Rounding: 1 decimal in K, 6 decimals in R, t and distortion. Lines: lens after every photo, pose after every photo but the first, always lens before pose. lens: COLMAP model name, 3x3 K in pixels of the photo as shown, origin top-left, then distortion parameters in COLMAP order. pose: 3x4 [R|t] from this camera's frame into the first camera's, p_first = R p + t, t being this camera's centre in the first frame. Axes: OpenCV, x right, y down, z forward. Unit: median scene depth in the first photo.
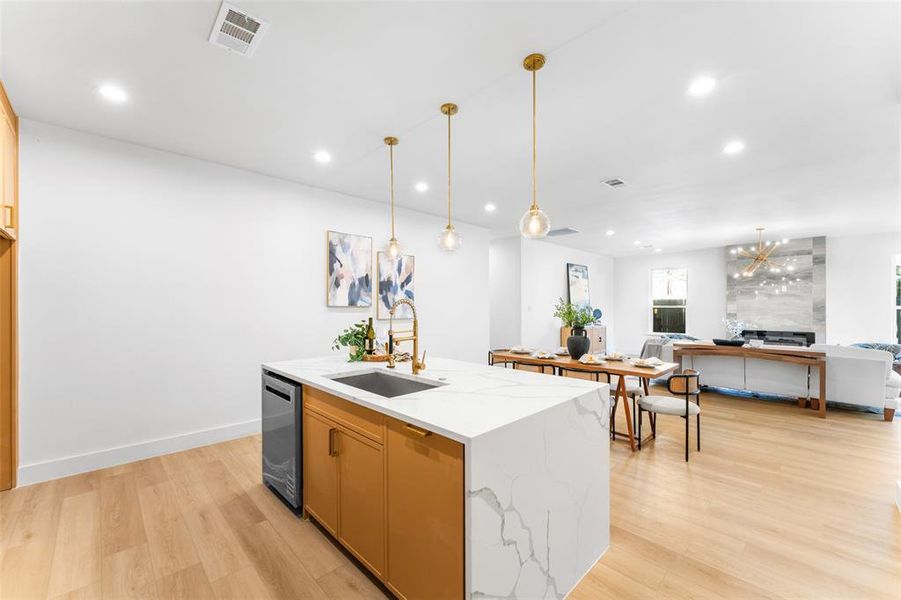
lens RADIAL K [[361.8, 0, 446.0], [0, 361.8, 305.0], [0, 0, 1]] dist [0.002311, 0.000340]
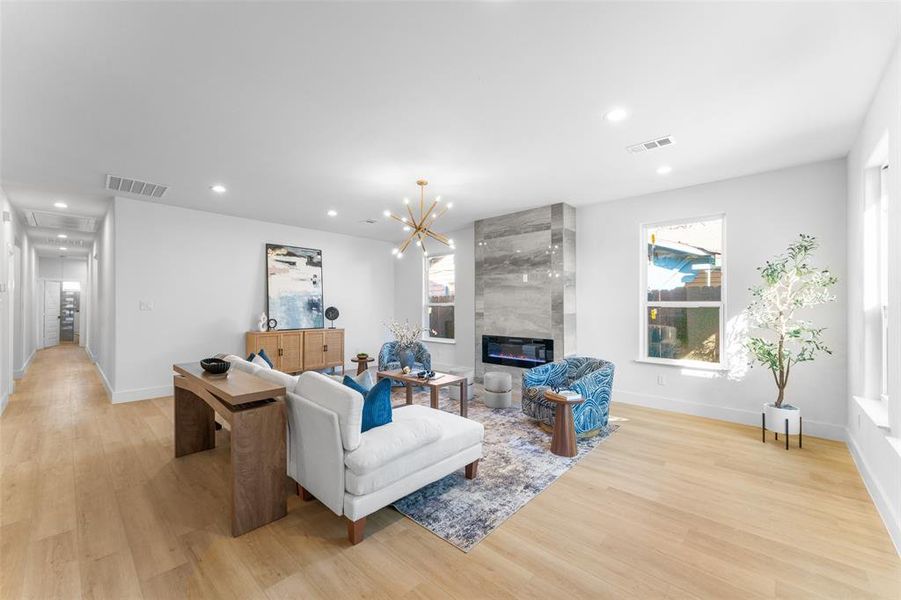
lens RADIAL K [[361.8, 0, 451.1], [0, 361.8, 304.4], [0, 0, 1]] dist [0.002311, 0.000340]
pose [[0.999072, 0.001244, 0.043052, 1.202193], [-0.001078, 0.999992, -0.003886, 0.015737], [-0.043056, 0.003836, 0.999065, 0.463682]]
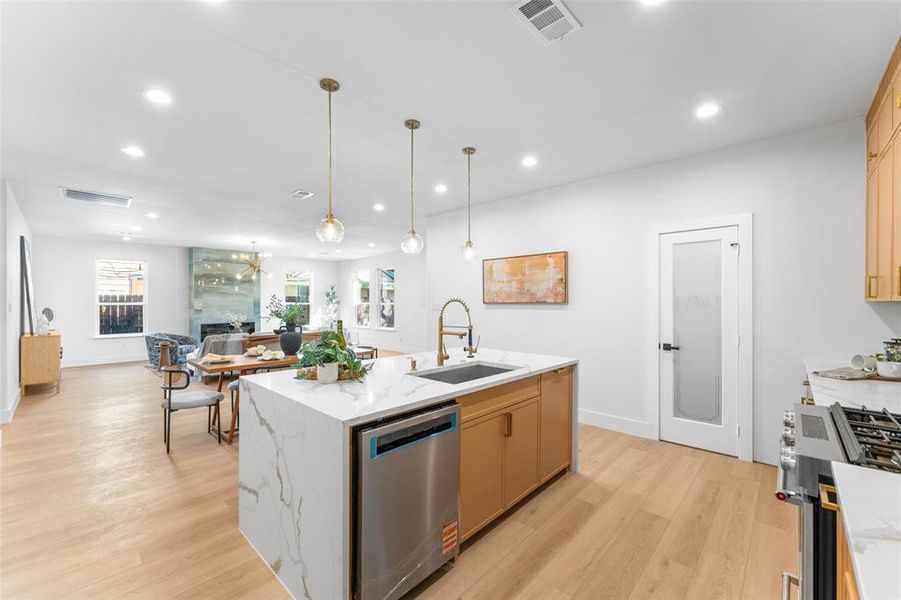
lens RADIAL K [[361.8, 0, 448.2], [0, 361.8, 303.6], [0, 0, 1]] dist [0.002311, 0.000340]
pose [[-0.039986, -0.004236, 0.999191, -0.575020], [-0.001362, 0.999990, 0.004185, -0.000748], [-0.999199, -0.001193, -0.039992, 0.496334]]
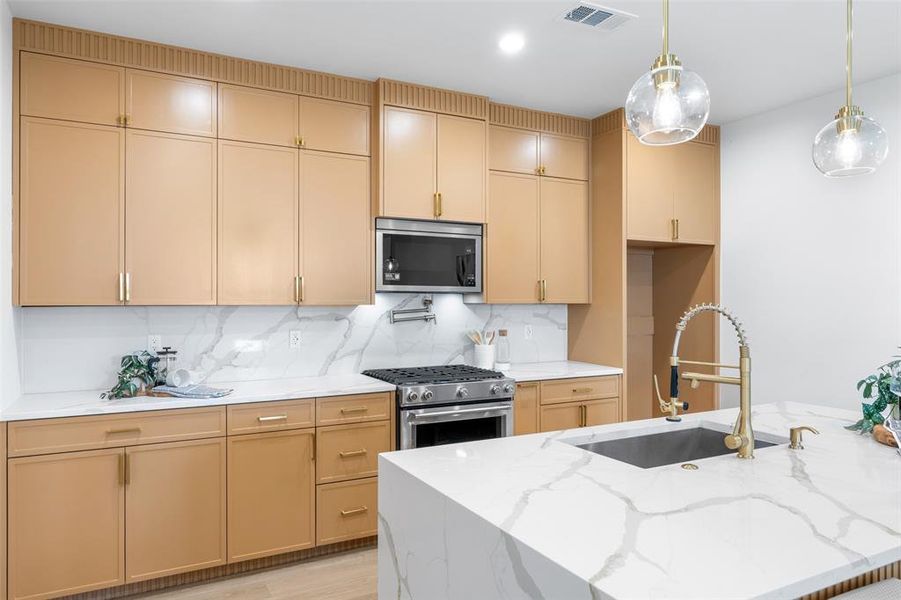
lens RADIAL K [[608.8, 0, 450.8], [0, 608.8, 296.1], [0, 0, 1]] dist [0.004823, -0.000675]
pose [[-0.286343, -0.008062, -0.958093, 0.396278], [-0.002049, 0.999967, -0.007802, -0.008068], [0.958125, -0.000271, -0.286350, 0.419171]]
